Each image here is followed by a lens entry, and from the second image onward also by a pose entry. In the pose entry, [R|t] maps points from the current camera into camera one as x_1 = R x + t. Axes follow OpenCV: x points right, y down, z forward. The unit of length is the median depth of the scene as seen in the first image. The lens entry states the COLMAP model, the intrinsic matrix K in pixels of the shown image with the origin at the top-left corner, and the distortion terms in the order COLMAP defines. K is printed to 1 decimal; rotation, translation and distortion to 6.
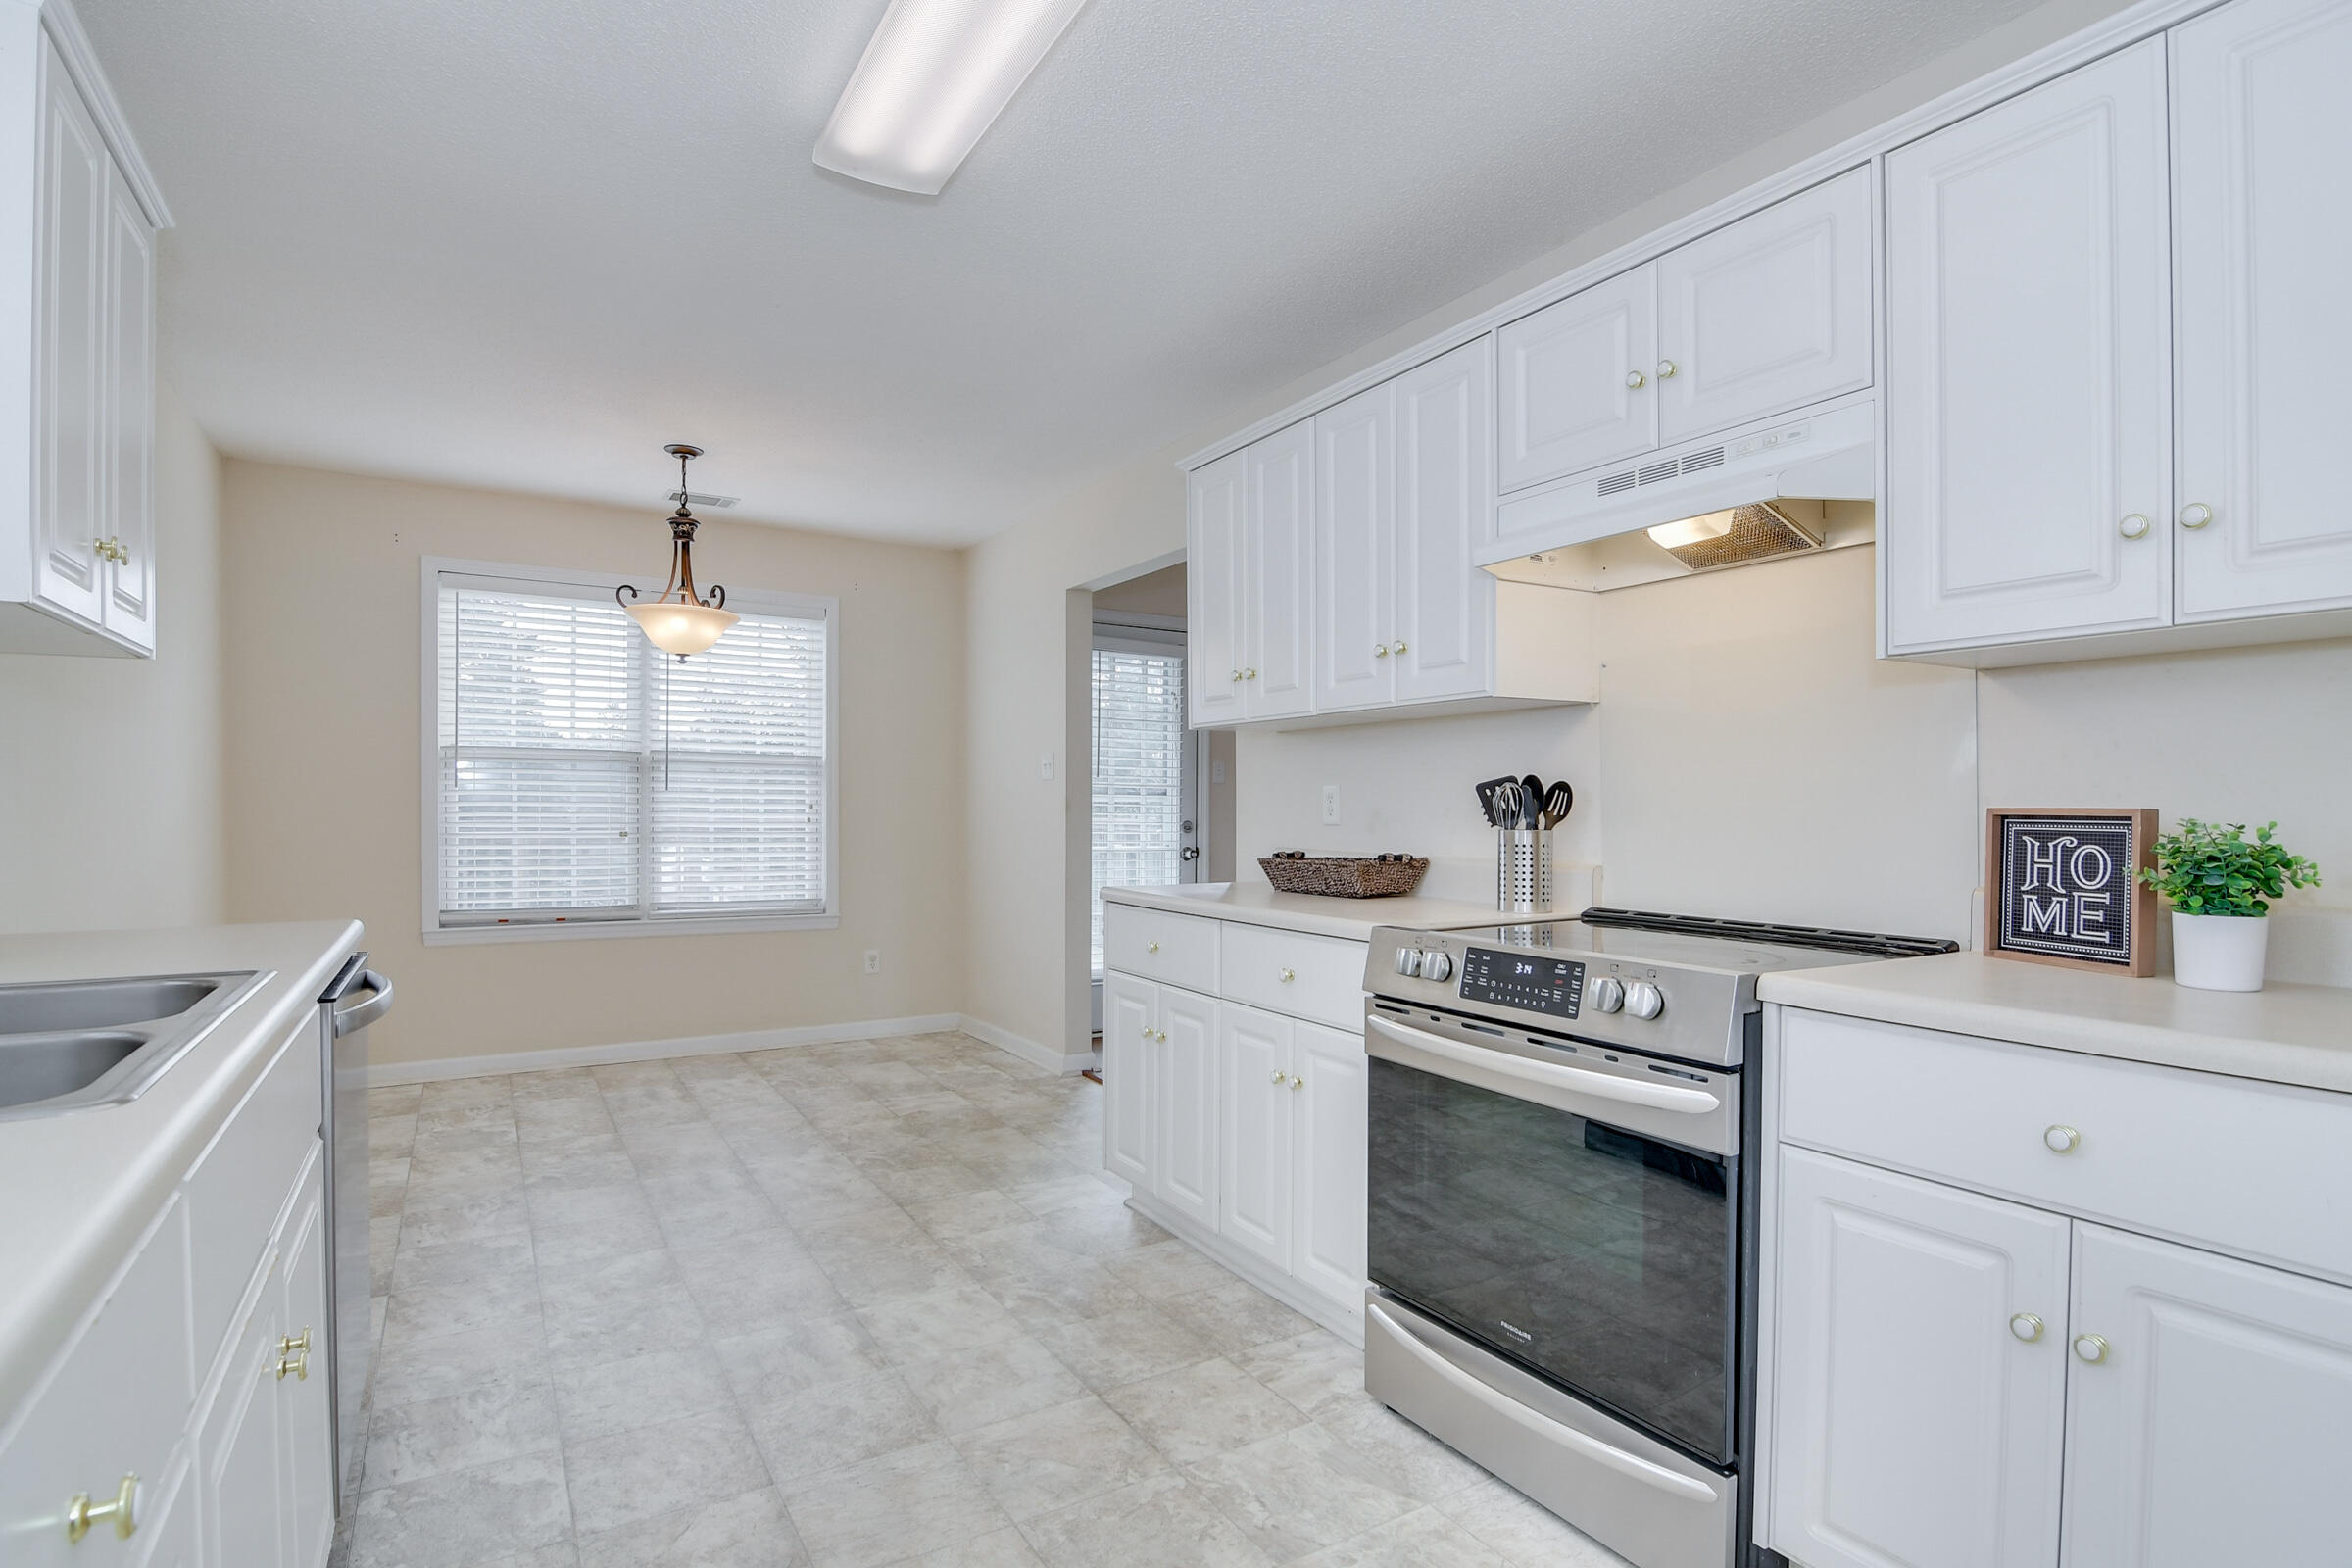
lens RADIAL K [[1167.2, 0, 1179.1], [0, 1167.2, 812.8], [0, 0, 1]] dist [-0.000896, -0.016380]
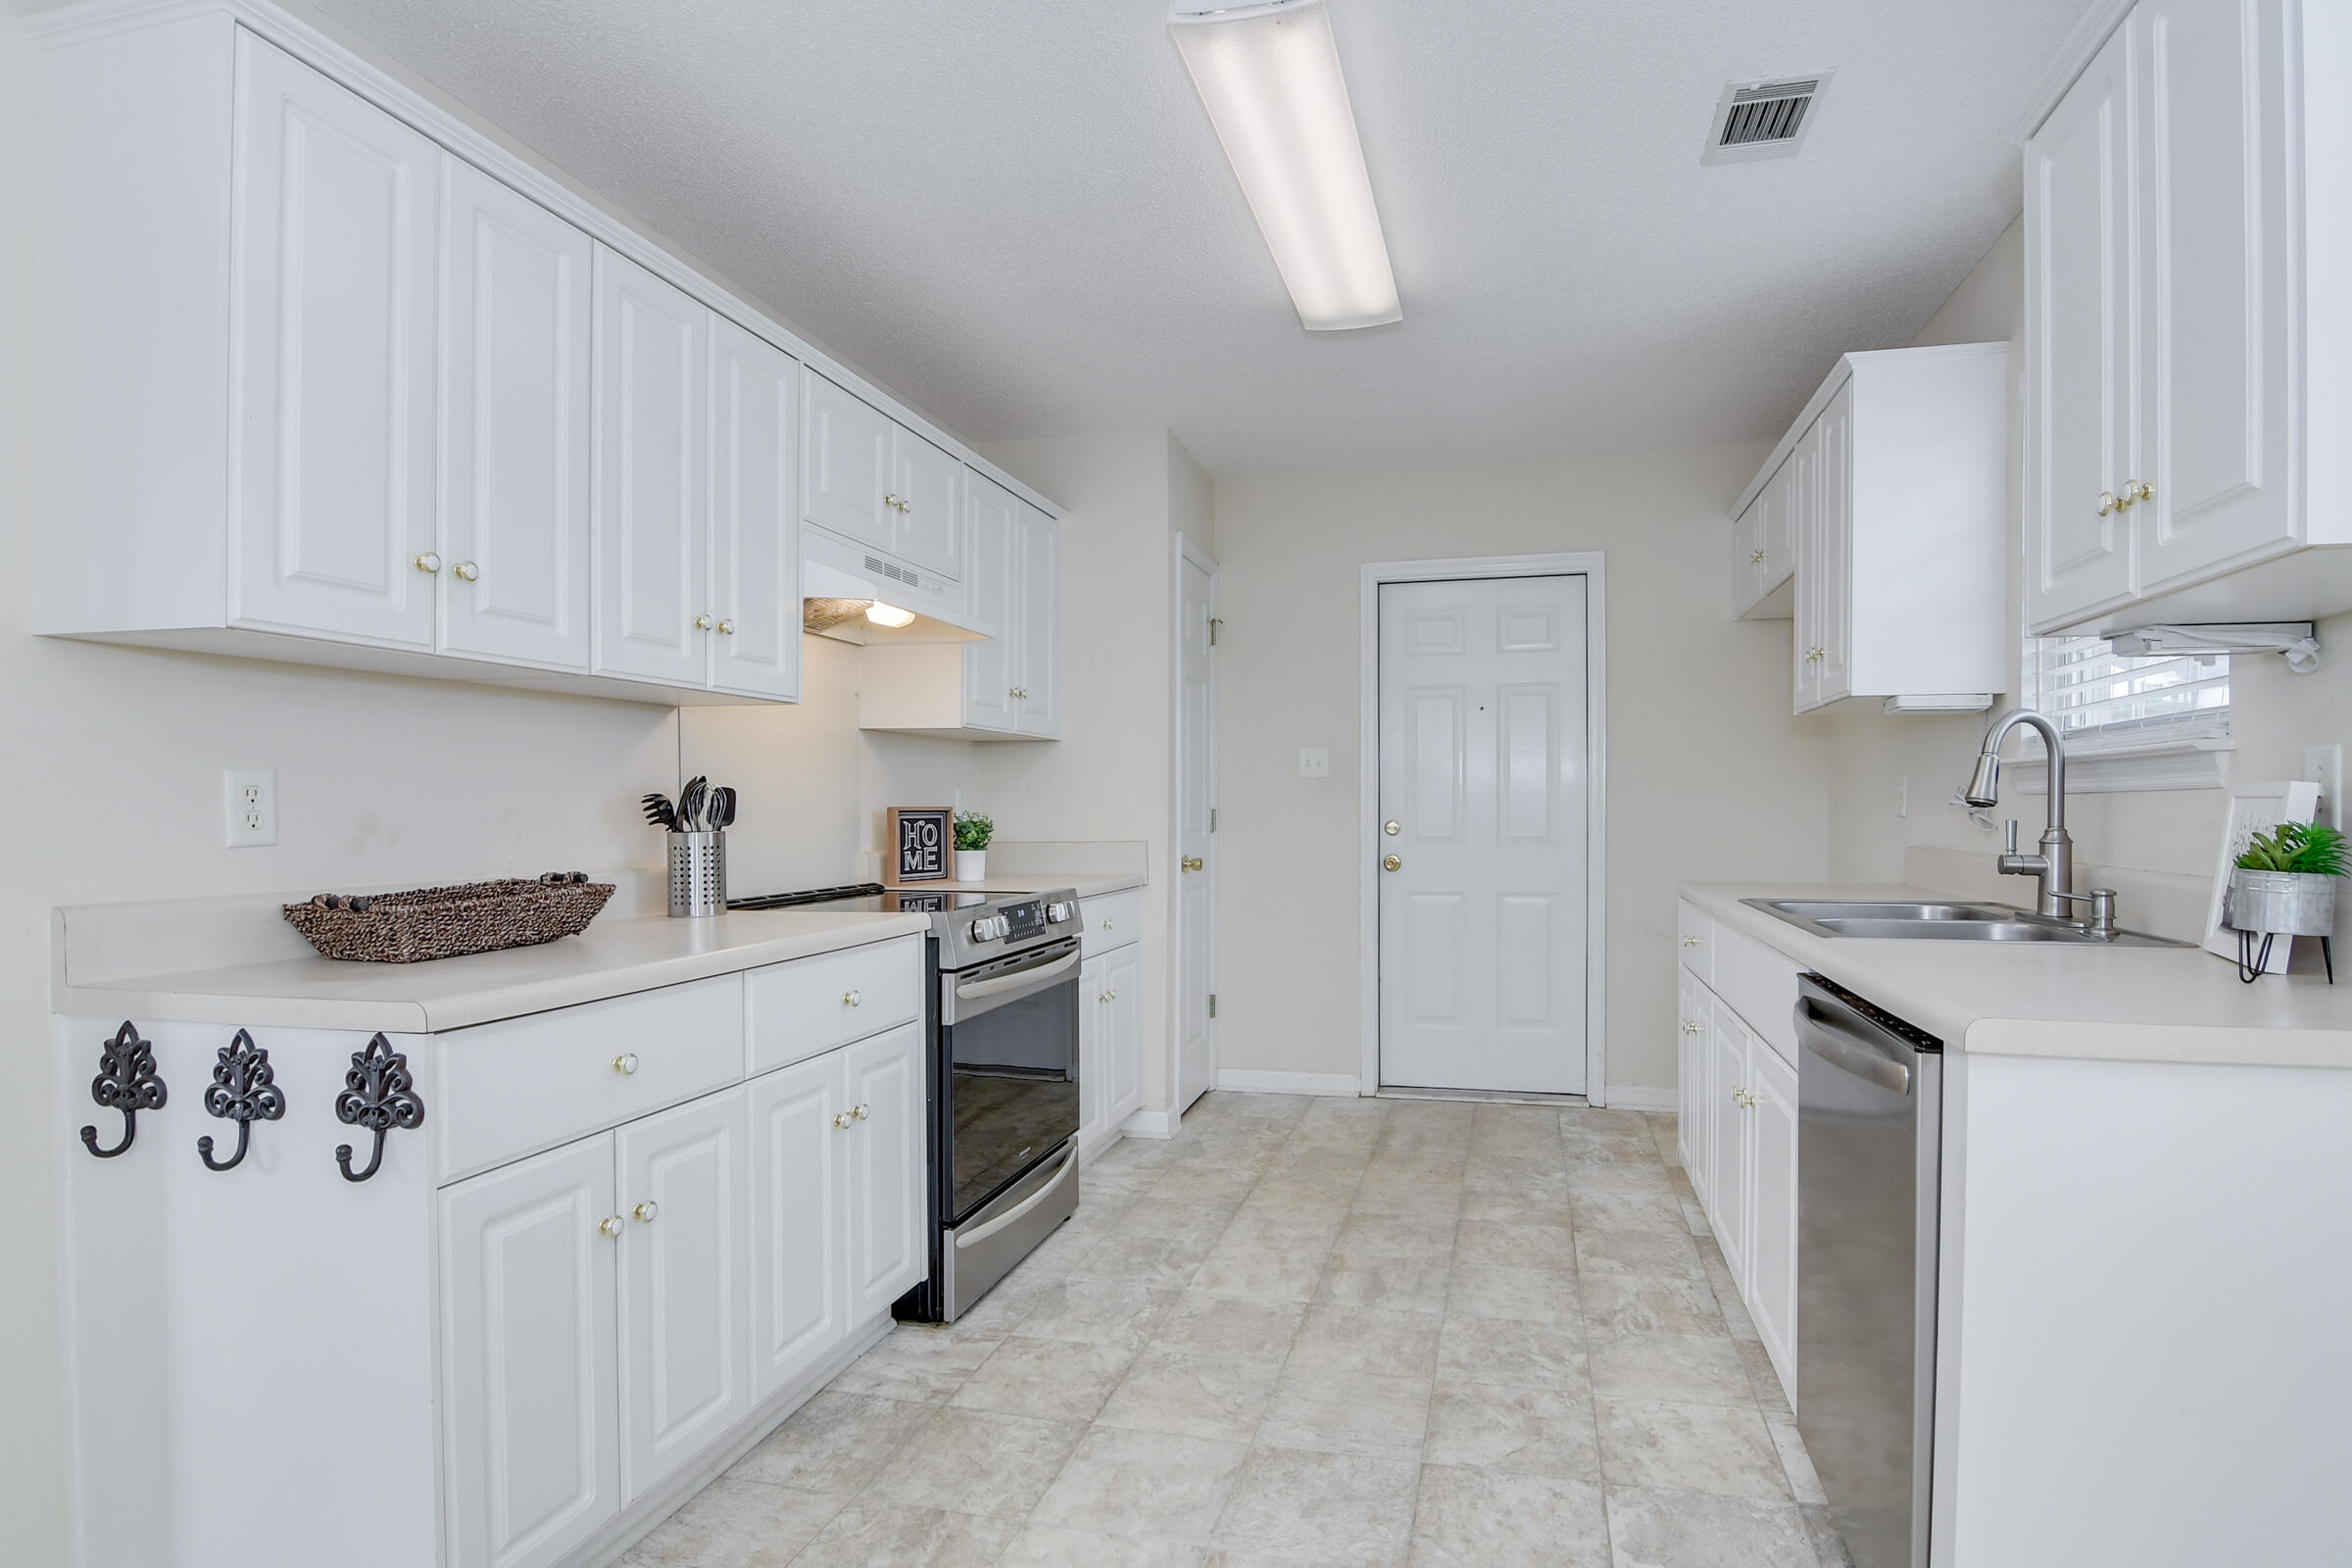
lens RADIAL K [[1151.9, 0, 1240.2], [0, 1151.9, 812.3], [0, 0, 1]] dist [0.004021, -0.018891]
pose [[-0.709063, -0.004634, 0.705130, -0.559110], [0.004817, 0.999923, 0.011414, -0.007904], [-0.705129, 0.011490, -0.708986, 1.075864]]
